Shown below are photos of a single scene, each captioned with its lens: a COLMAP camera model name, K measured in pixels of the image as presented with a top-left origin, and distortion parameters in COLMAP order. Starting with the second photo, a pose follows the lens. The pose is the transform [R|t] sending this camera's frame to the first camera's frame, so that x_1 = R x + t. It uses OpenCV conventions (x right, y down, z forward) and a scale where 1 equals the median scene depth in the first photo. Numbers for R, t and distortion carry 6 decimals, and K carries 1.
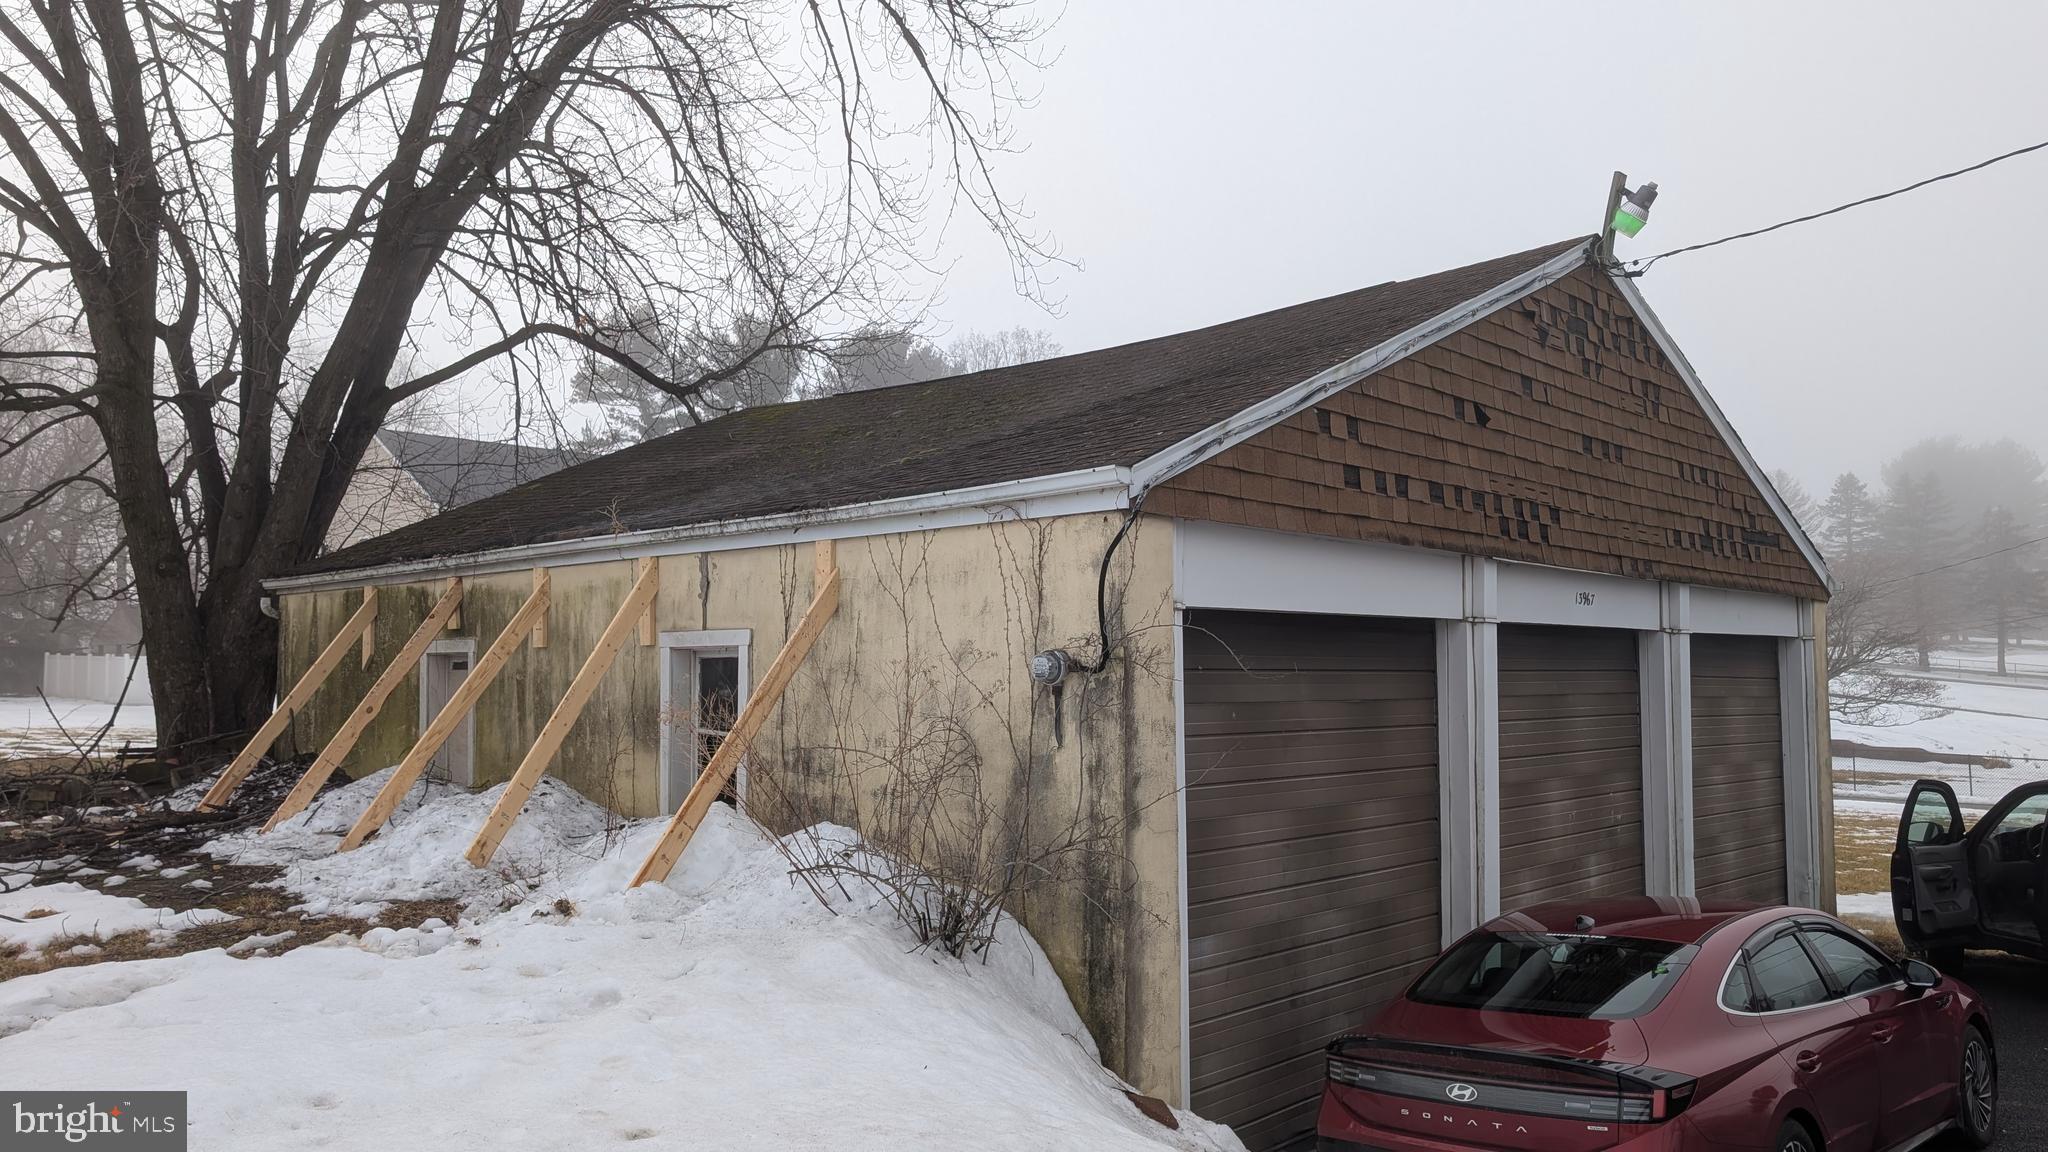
lens RADIAL K [[1398.5, 0, 1024.0], [0, 1398.5, 576.0], [0, 0, 1]] dist [0.012830, -0.000725]
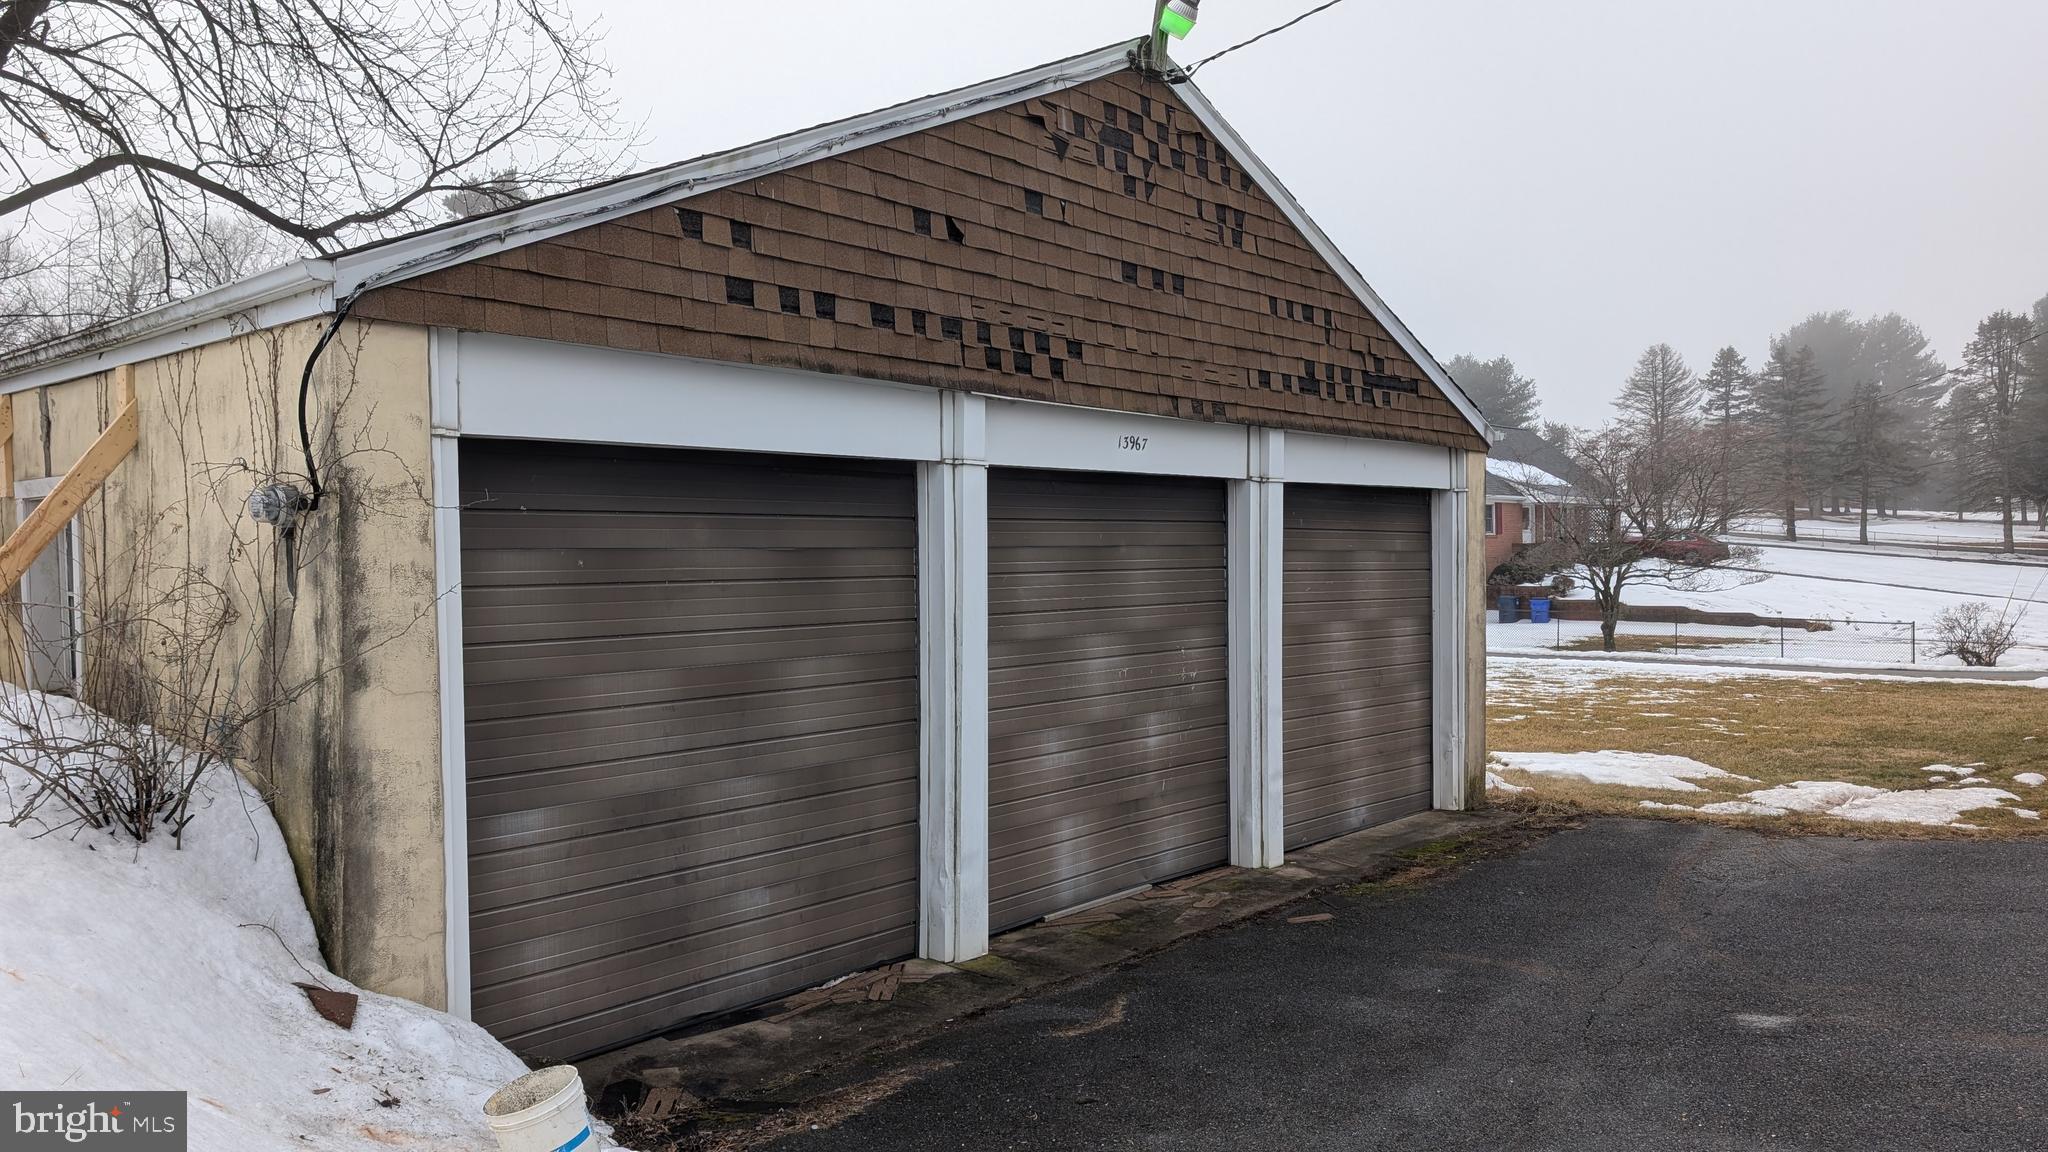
lens RADIAL K [[1394.7, 0, 1048.2], [0, 1394.7, 588.8], [0, 0, 1]] dist [0.058674, -0.073179]
pose [[0.997784, -0.013527, 0.065144, 0.307263], [0.007439, 0.995657, 0.092801, 0.028994], [-0.066116, -0.092111, 0.993551, 0.080781]]
